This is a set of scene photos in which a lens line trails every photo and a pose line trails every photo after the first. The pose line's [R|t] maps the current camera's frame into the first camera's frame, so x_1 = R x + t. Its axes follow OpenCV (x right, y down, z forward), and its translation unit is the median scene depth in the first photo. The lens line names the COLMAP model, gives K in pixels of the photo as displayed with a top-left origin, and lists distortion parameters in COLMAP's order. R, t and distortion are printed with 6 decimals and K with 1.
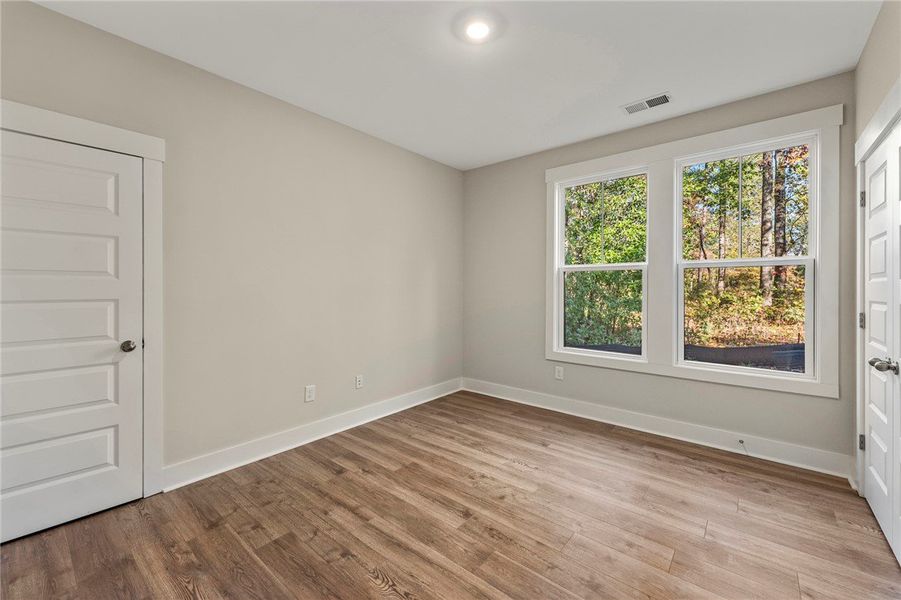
lens RADIAL K [[453.4, 0, 451.7], [0, 453.4, 296.9], [0, 0, 1]] dist [-0.001110, -0.000109]
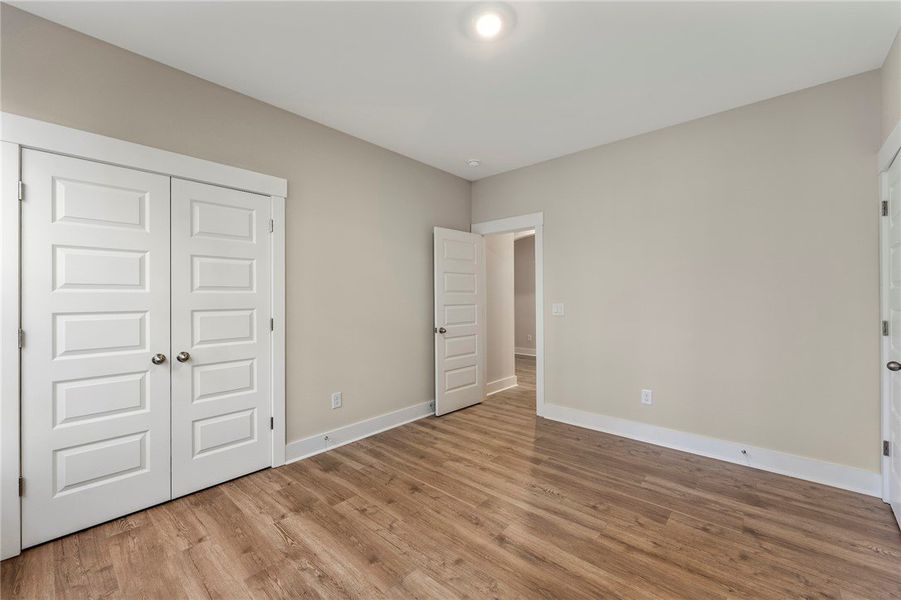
lens RADIAL K [[453.4, 0, 451.7], [0, 453.4, 296.9], [0, 0, 1]] dist [-0.001110, -0.000109]
pose [[-0.999598, 0.002544, 0.028222, 0.113082], [0.002954, 0.999891, 0.014490, -0.036477], [-0.028182, 0.014567, -0.999497, 2.021642]]
